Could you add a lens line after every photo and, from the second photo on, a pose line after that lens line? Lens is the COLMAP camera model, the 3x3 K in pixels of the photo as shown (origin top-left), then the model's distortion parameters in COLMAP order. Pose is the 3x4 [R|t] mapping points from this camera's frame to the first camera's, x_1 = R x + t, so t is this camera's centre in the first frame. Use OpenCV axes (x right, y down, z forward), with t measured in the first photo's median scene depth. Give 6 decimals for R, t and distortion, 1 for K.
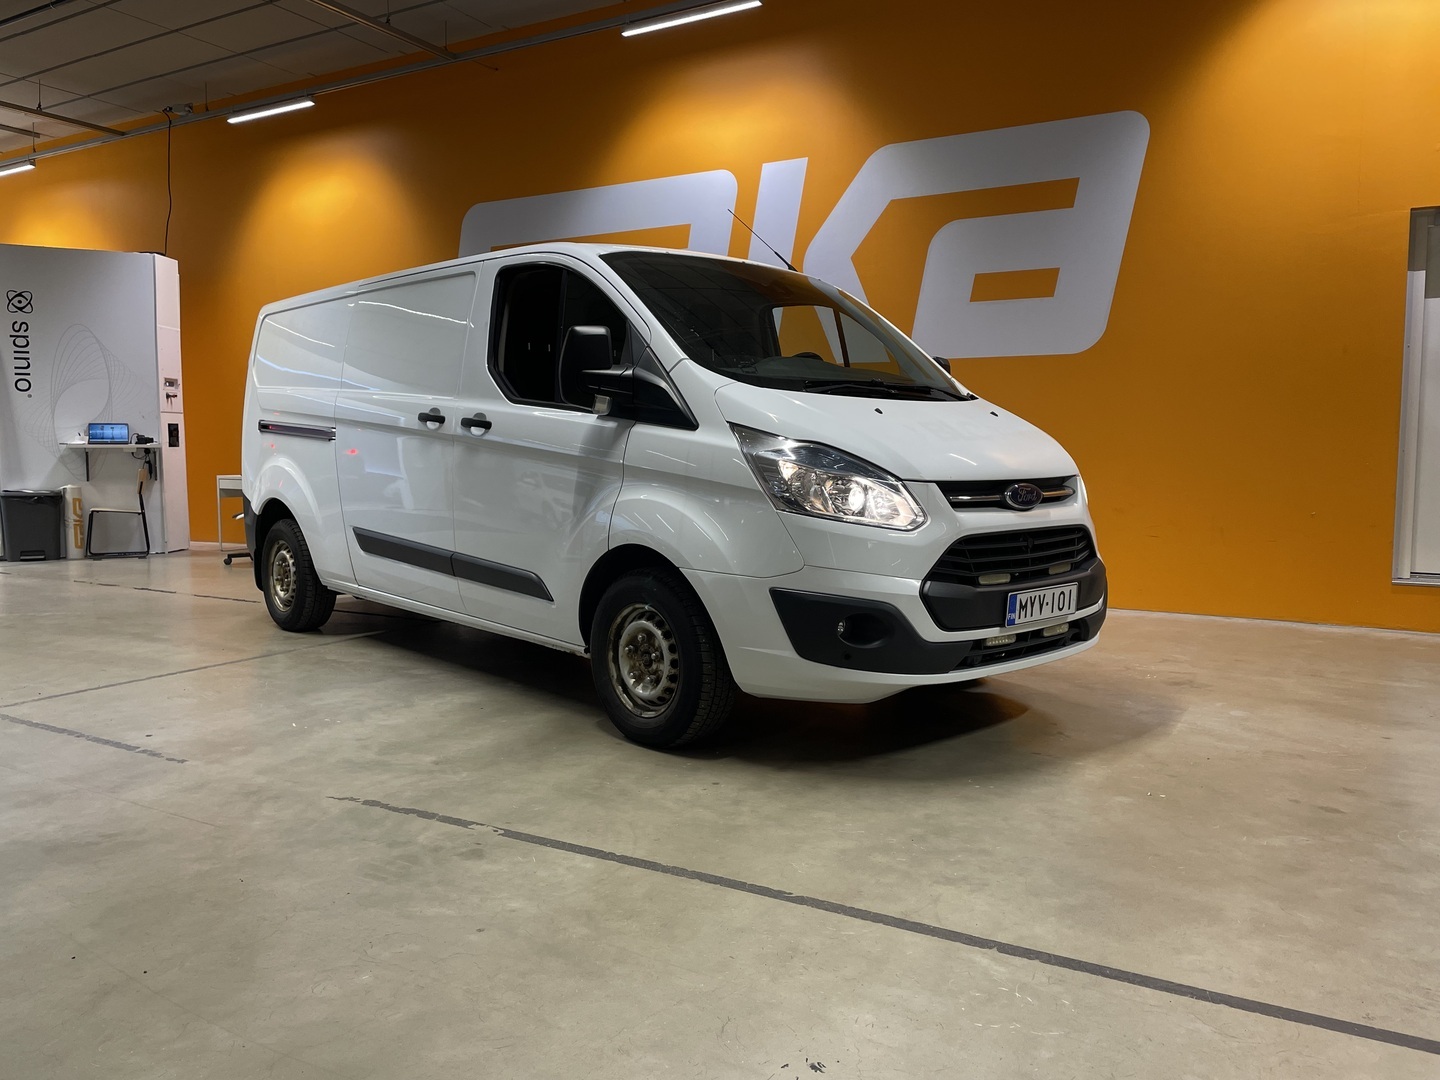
lens RADIAL K [[1089.4, 0, 727.5], [0, 1089.4, 533.9], [0, 0, 1]] dist [0.129657, -0.174936]
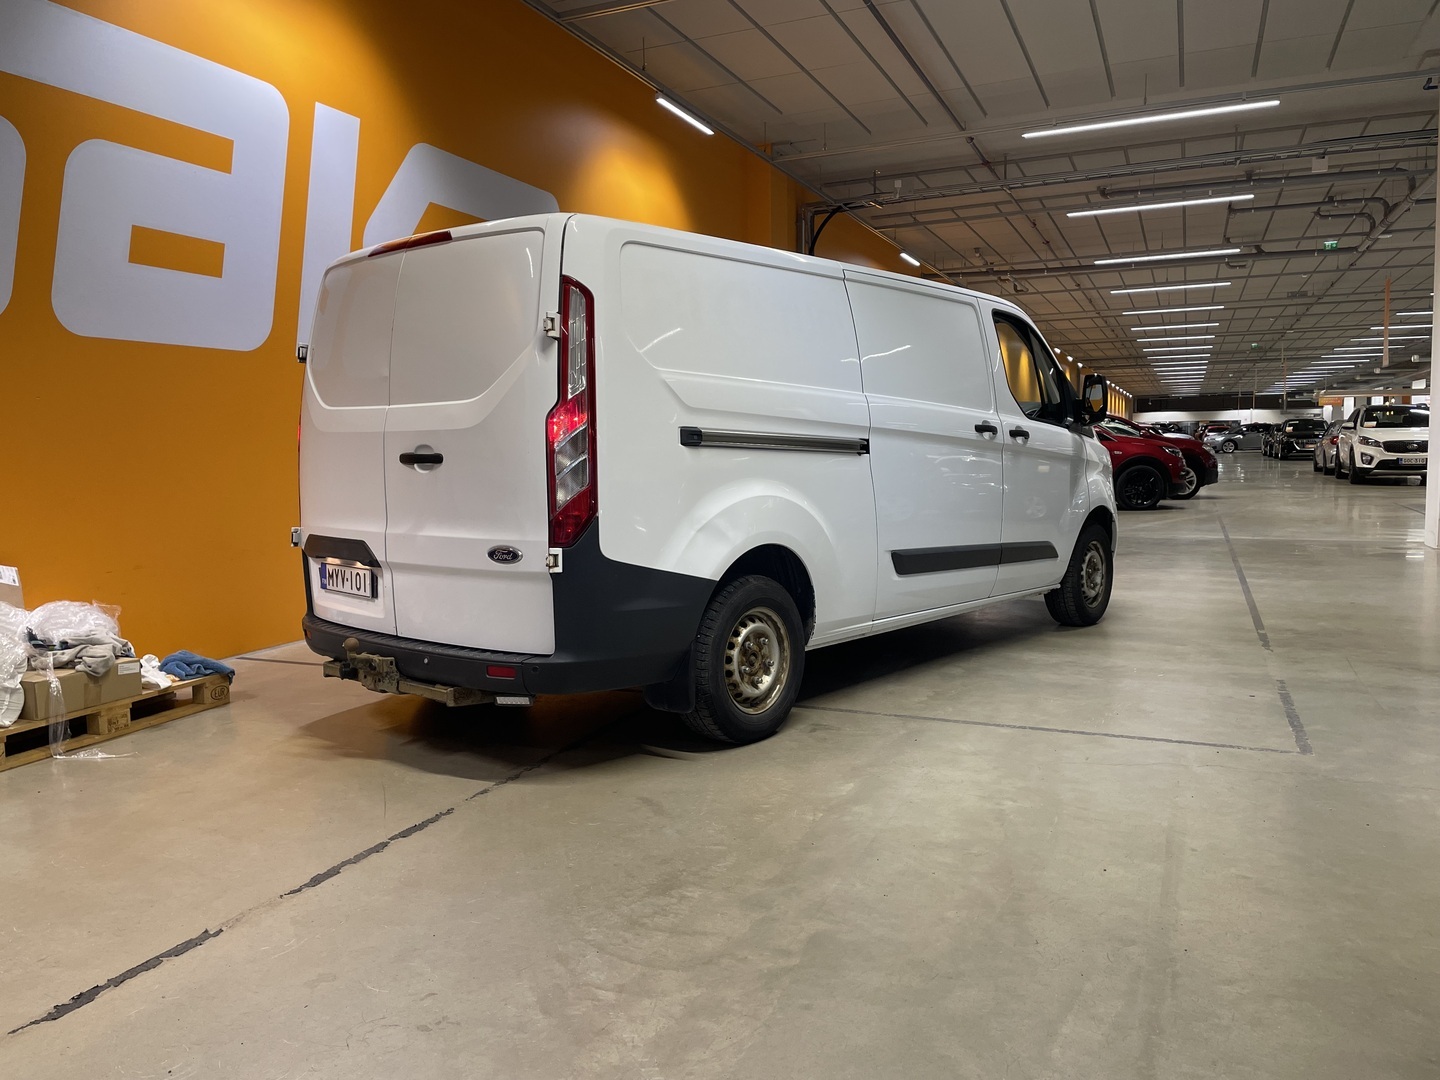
lens RADIAL K [[1089.4, 0, 727.5], [0, 1089.4, 533.9], [0, 0, 1]] dist [0.129657, -0.174936]
pose [[-0.135881, -0.081386, 0.987377, -1.335196], [0.097261, 0.990710, 0.095046, -0.129974], [-0.985940, 0.108948, -0.126703, 1.394944]]
